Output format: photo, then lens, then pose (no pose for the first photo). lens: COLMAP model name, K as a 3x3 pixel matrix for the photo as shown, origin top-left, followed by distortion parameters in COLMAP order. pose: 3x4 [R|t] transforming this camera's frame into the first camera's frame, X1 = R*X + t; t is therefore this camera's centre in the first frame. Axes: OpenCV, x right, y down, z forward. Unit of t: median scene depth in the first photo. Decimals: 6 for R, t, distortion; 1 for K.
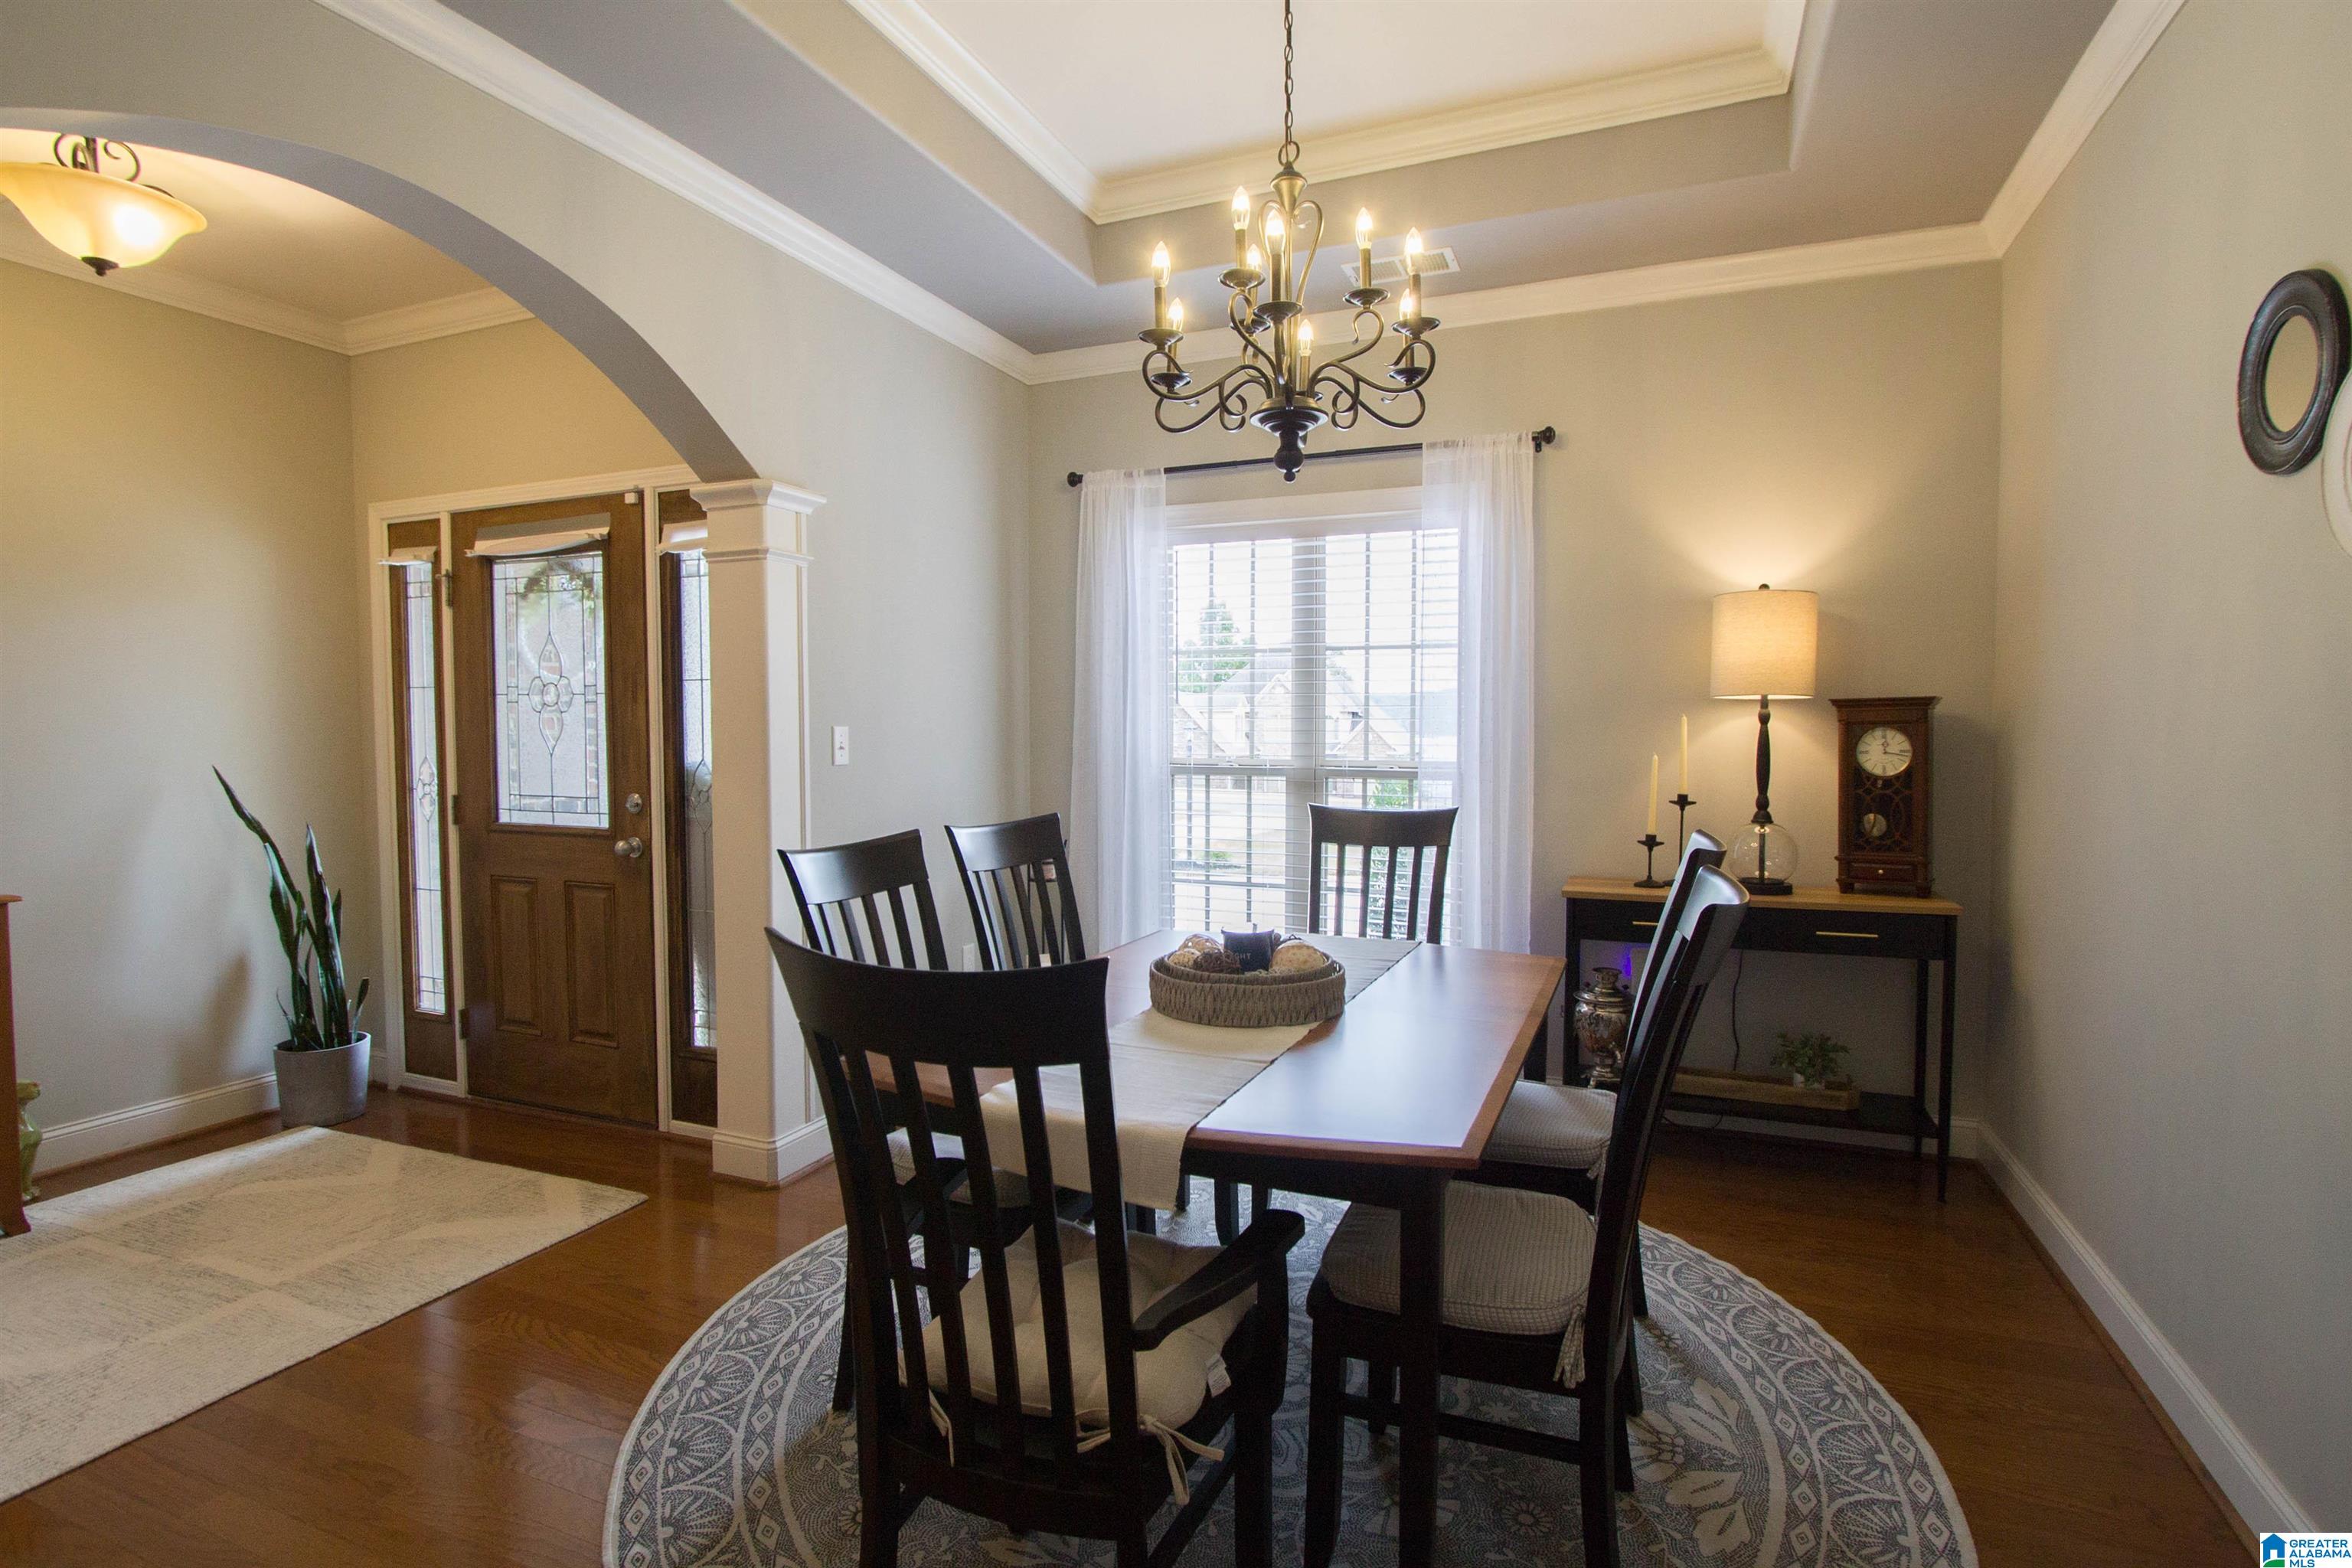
lens RADIAL K [[1114.8, 0, 1171.4], [0, 1114.8, 770.6], [0, 0, 1]] dist [-0.016421, 0.001978]
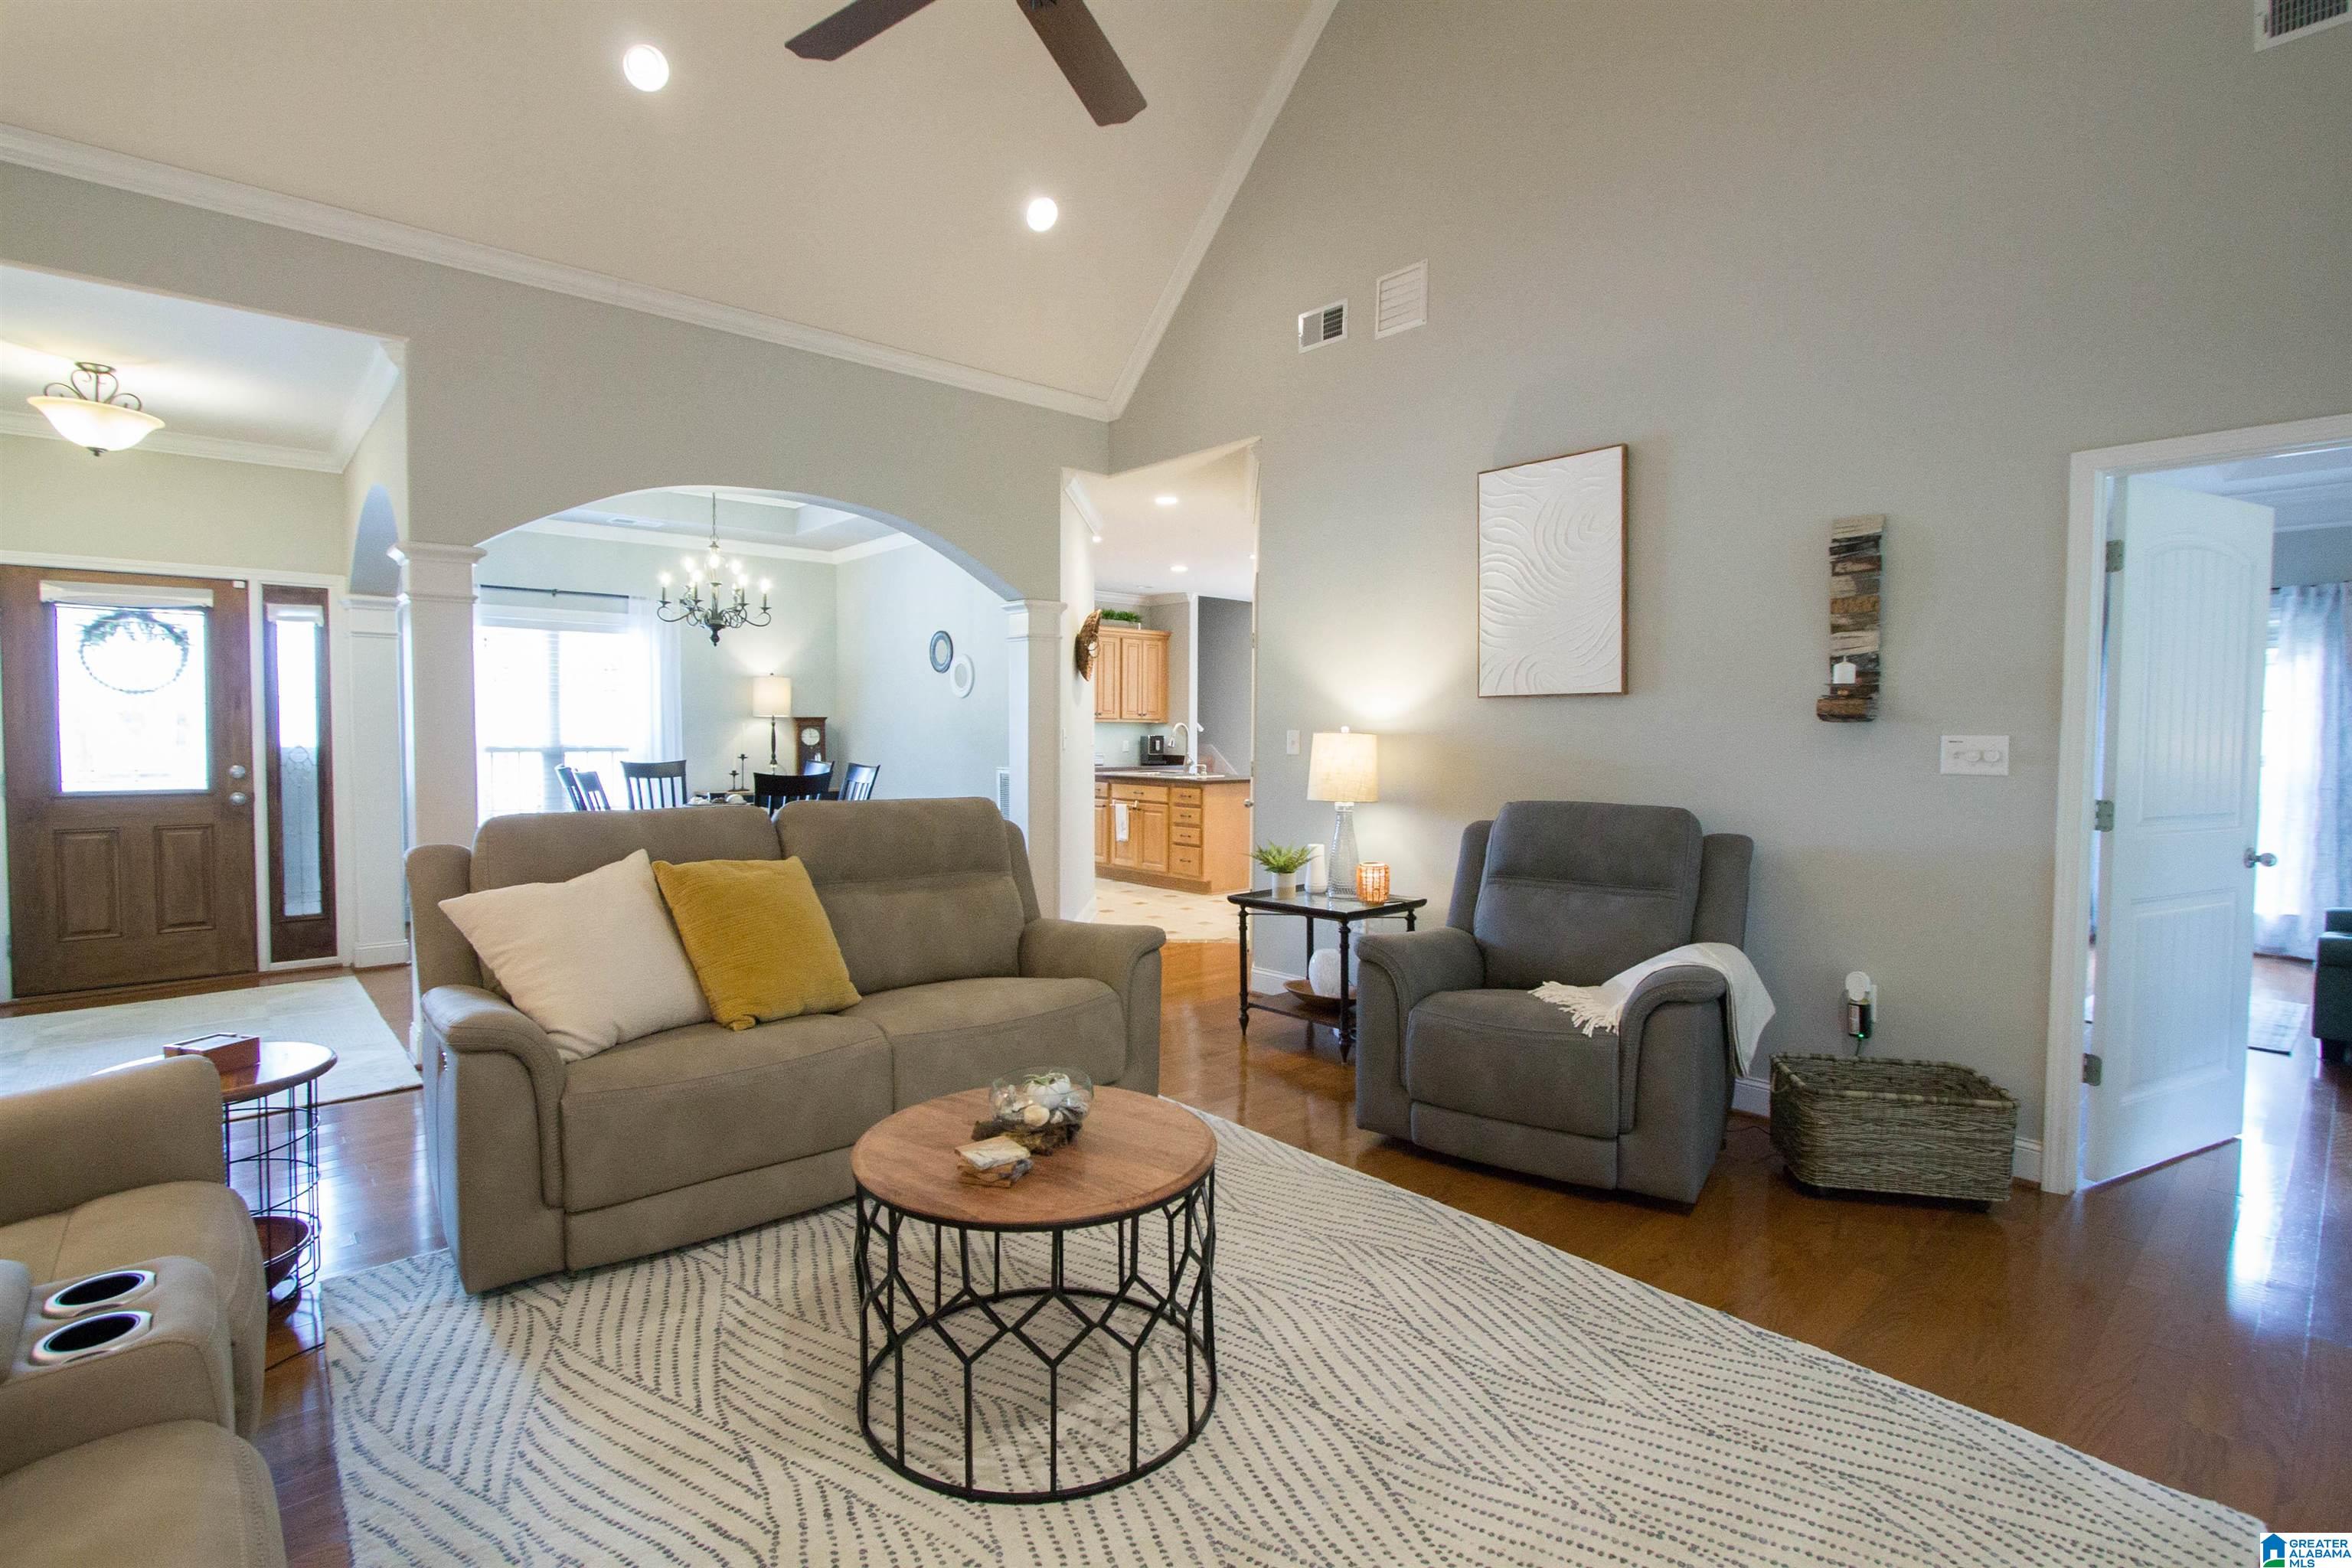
lens RADIAL K [[1114.8, 0, 1171.4], [0, 1114.8, 770.6], [0, 0, 1]] dist [-0.016421, 0.001978]
pose [[0.419765, -0.029485, 0.907154, -1.379559], [0.033990, 0.999282, 0.016751, 0.047769], [-0.906996, 0.023803, 0.420465, -0.915800]]
